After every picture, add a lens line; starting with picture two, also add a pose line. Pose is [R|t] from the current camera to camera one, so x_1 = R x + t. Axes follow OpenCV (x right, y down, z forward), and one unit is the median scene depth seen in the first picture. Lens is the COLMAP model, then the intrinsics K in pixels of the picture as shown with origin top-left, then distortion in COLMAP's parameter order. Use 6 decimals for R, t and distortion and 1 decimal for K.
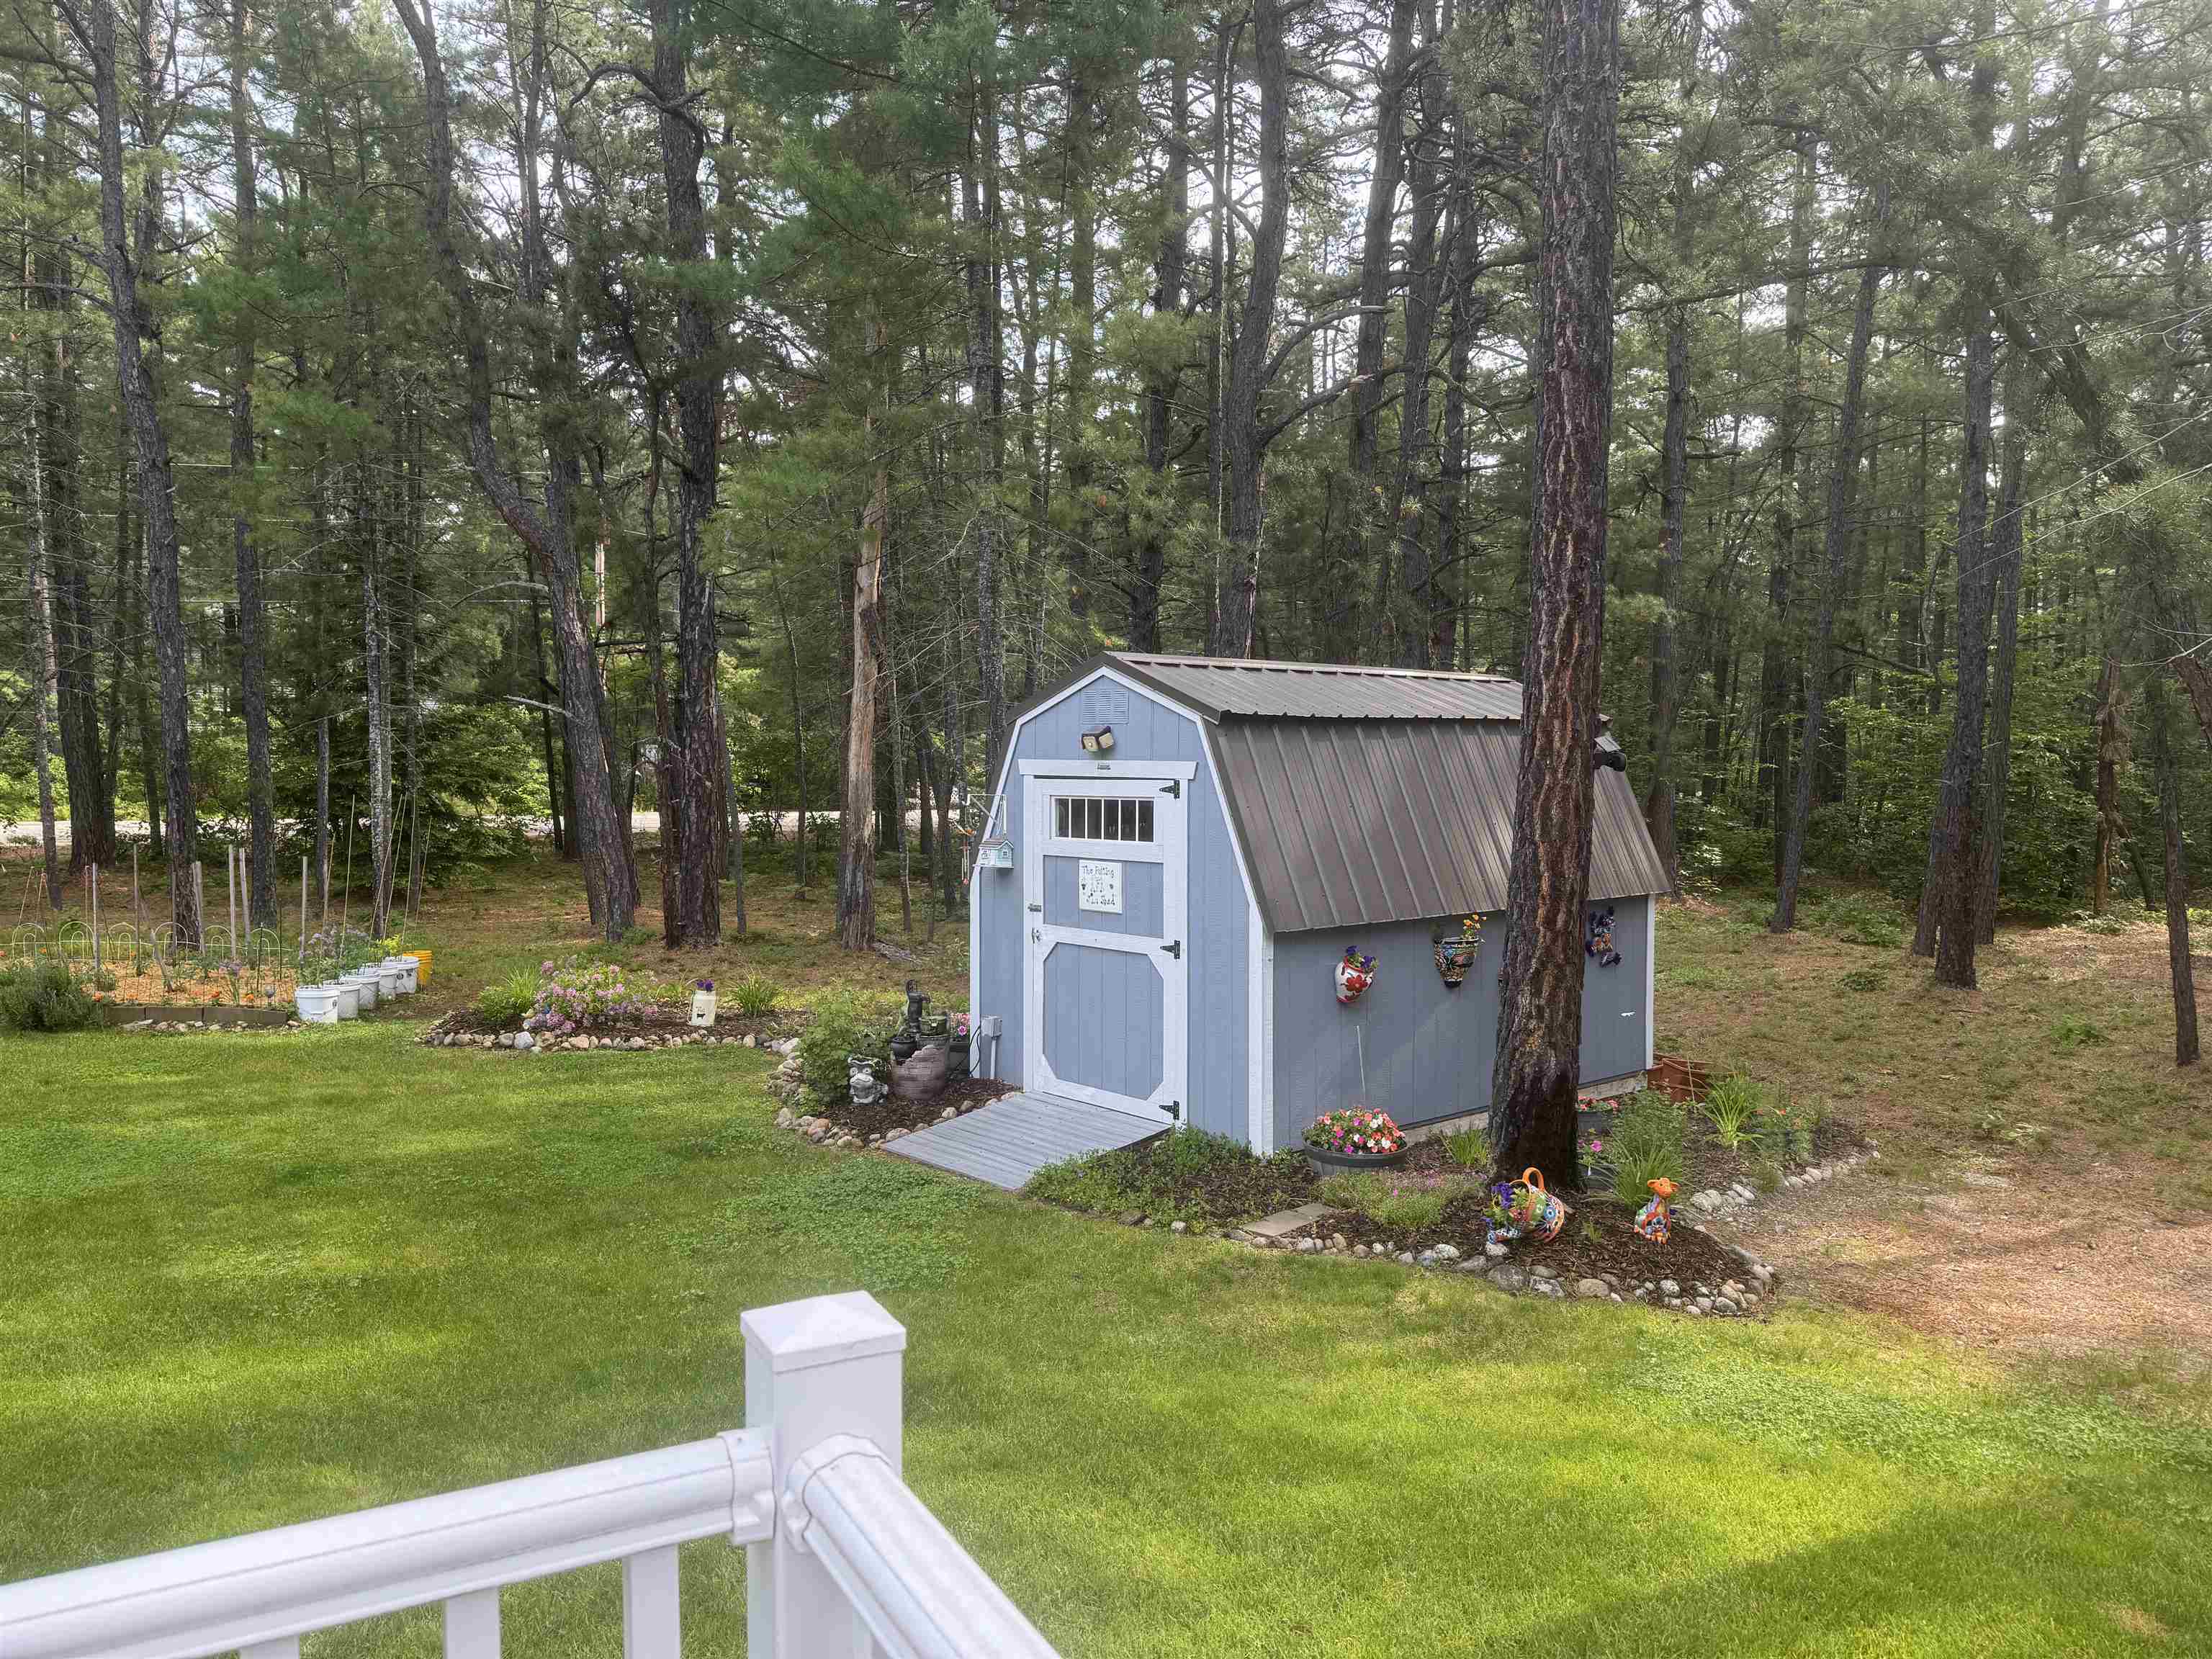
lens RADIAL K [[1434.7, 0, 1105.2], [0, 1434.7, 816.5], [0, 0, 1]] dist [0.021069, -0.001744]
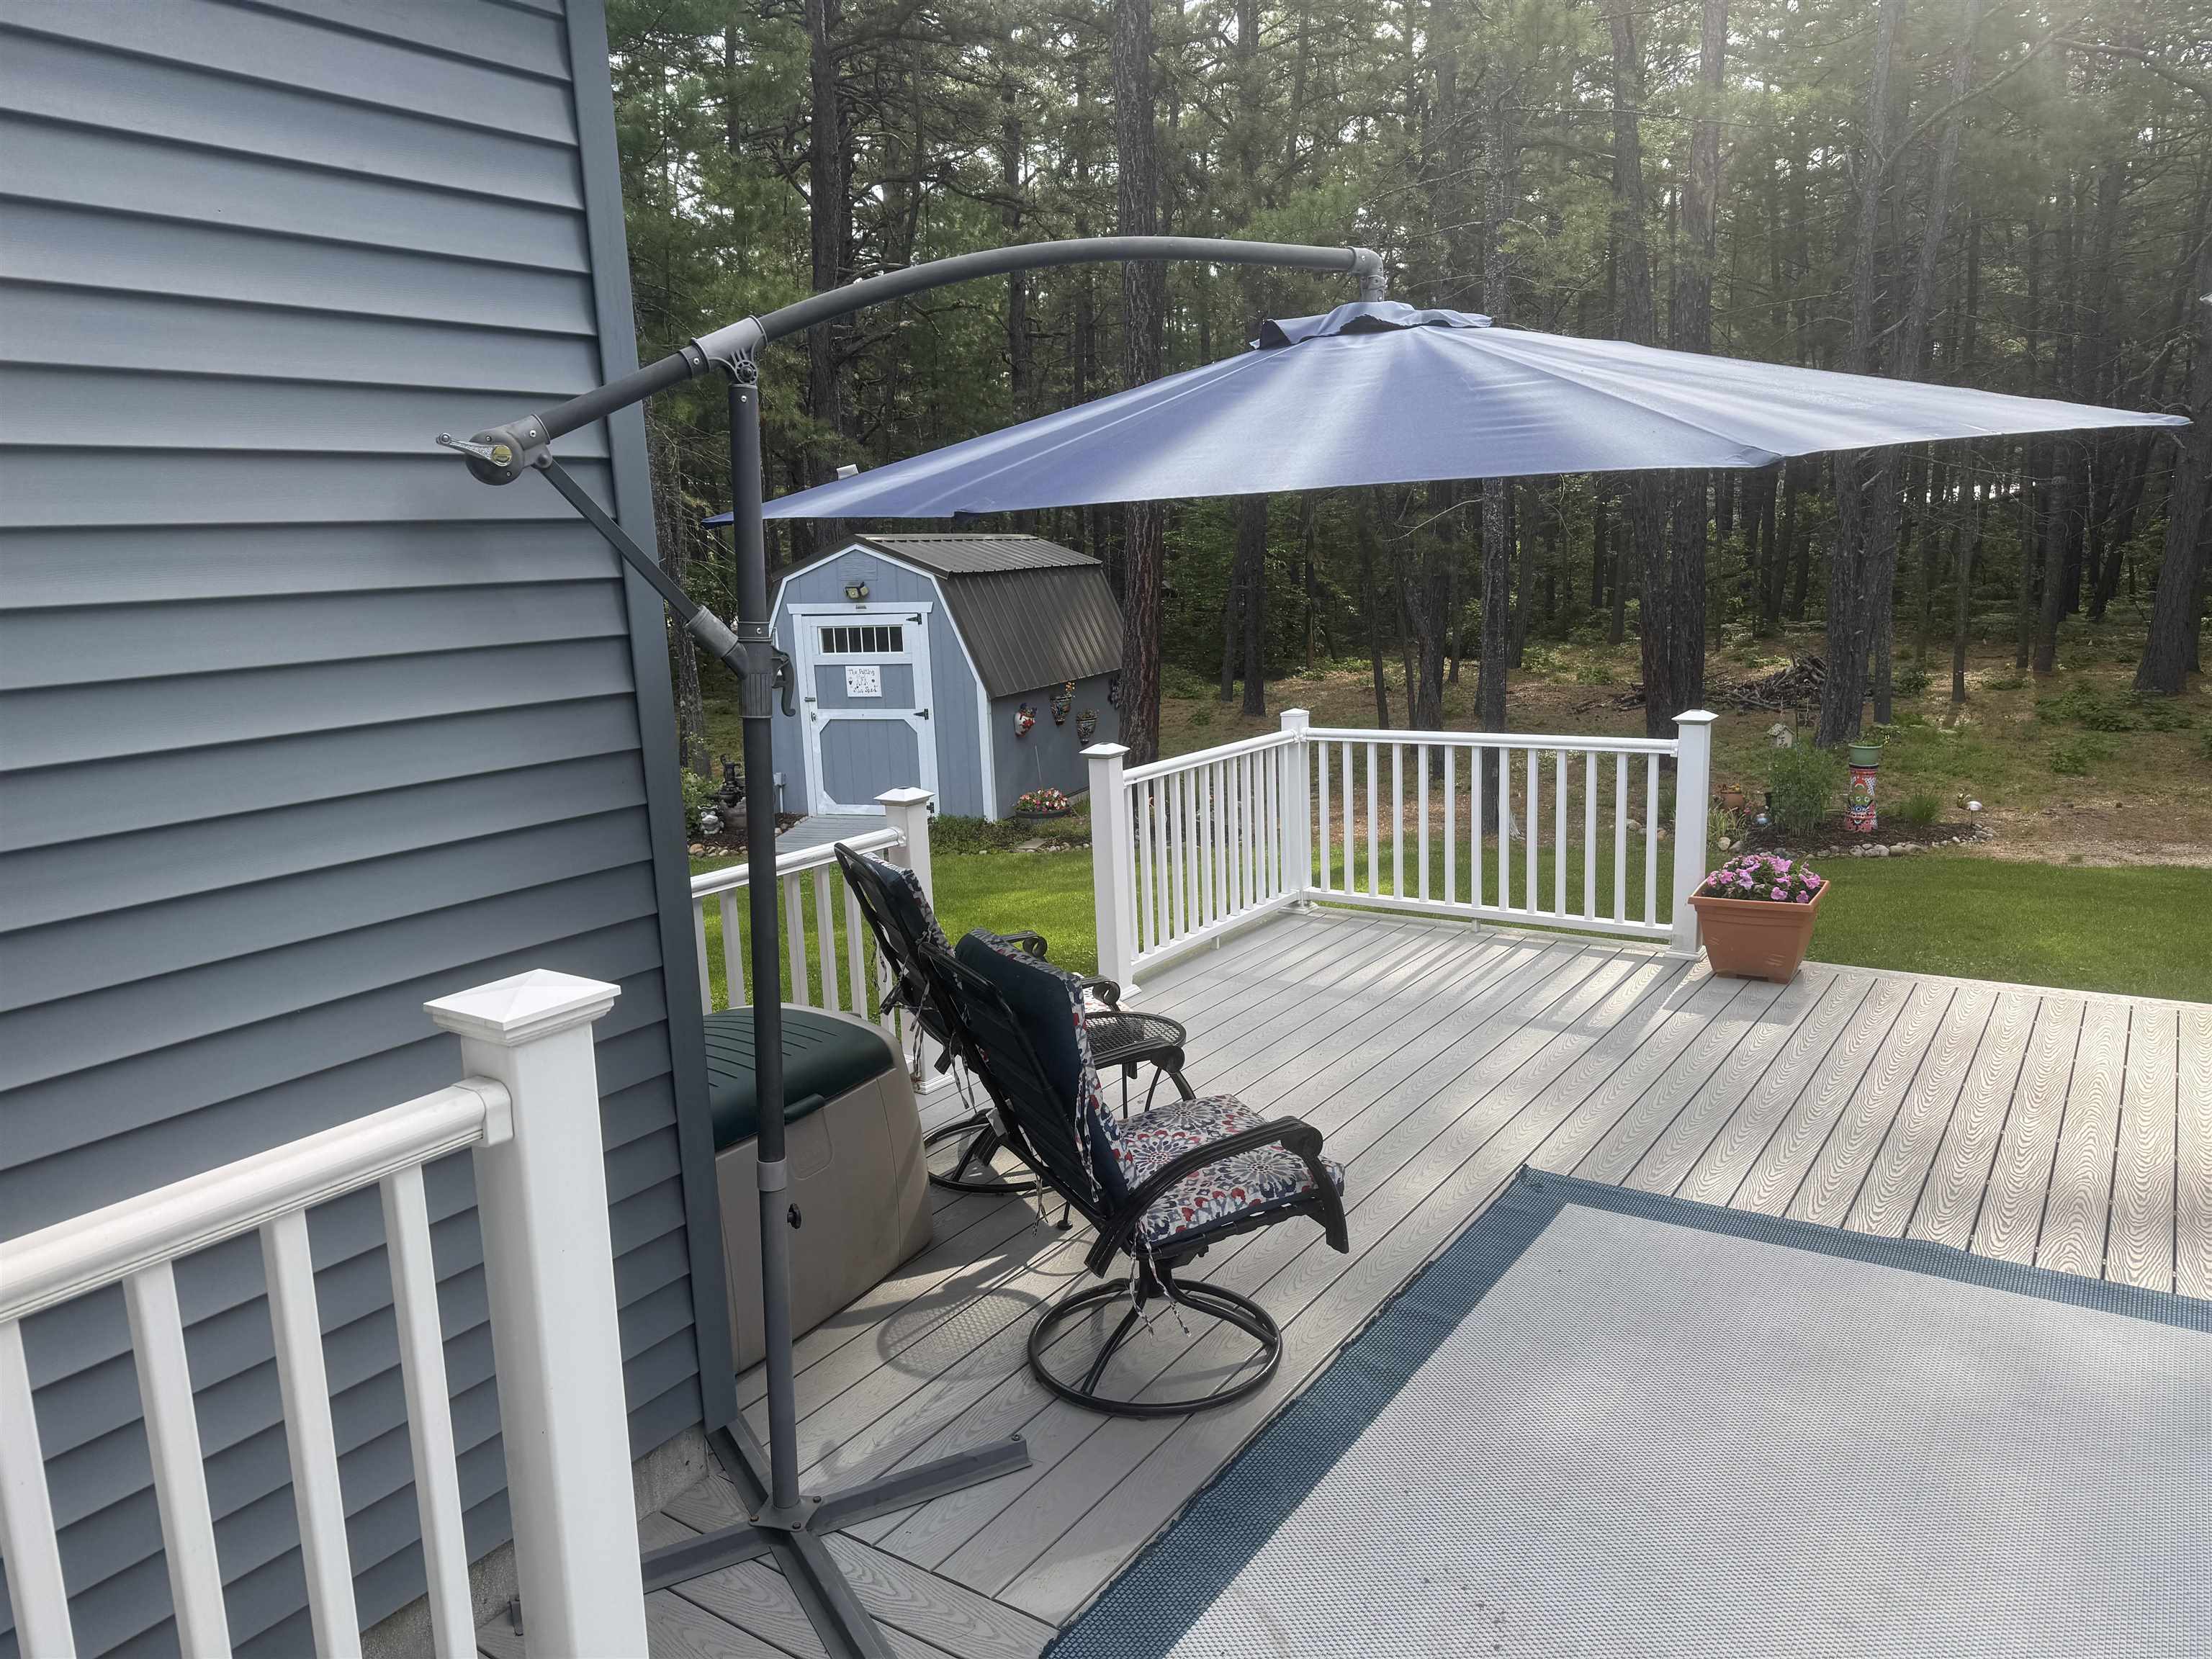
lens RADIAL K [[1535.4, 0, 1093.8], [0, 1535.4, 830.3], [0, 0, 1]] dist [0.019127, -0.018112]
pose [[0.876050, -0.117445, 0.467699, -0.616333], [0.054327, 0.987751, 0.146277, -0.025404], [-0.479150, -0.102737, 0.871700, -0.667390]]
